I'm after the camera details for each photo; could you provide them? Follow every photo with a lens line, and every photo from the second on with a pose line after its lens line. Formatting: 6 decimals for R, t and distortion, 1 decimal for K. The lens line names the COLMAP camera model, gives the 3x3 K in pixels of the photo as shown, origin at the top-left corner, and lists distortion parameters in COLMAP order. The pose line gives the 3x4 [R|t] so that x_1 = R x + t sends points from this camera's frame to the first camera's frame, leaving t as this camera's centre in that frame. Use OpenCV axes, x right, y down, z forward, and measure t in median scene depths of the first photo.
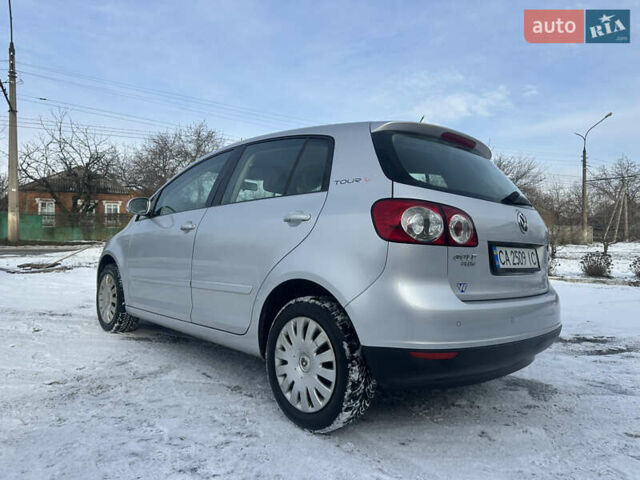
lens RADIAL K [[463.5, 0, 320.8], [0, 463.5, 216.1], [0, 0, 1]] dist [0.013890, -0.008777]
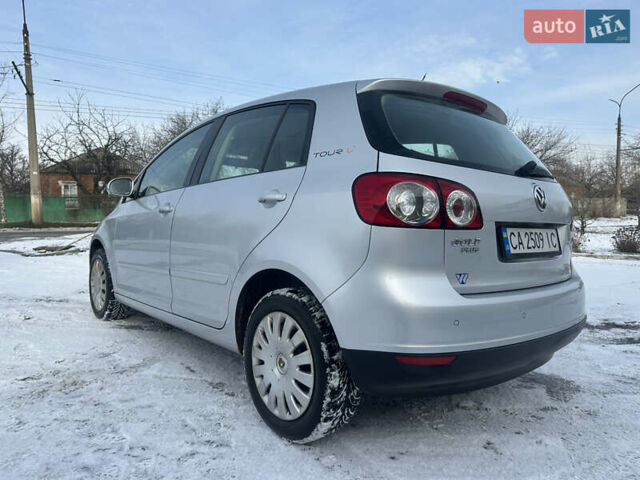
lens RADIAL K [[463.5, 0, 318.5], [0, 463.5, 225.7], [0, 0, 1]] dist [0.013890, -0.008777]
pose [[0.998333, -0.015359, -0.055628, 0.076530], [0.019216, 0.997398, 0.069483, -0.002366], [0.054416, -0.070436, 0.996031, 0.132927]]
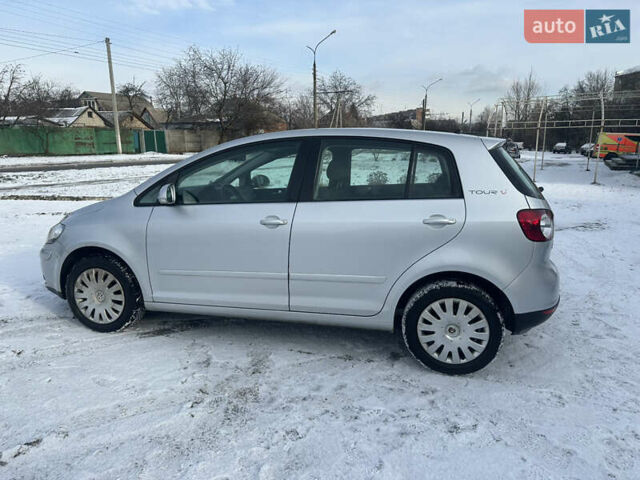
lens RADIAL K [[463.5, 0, 316.6], [0, 463.5, 235.1], [0, 0, 1]] dist [0.013890, -0.008777]
pose [[0.829762, -0.126969, 0.543483, -0.925867], [-0.016077, 0.967938, 0.250675, -0.244789], [-0.557886, -0.216738, 0.801117, 0.183177]]
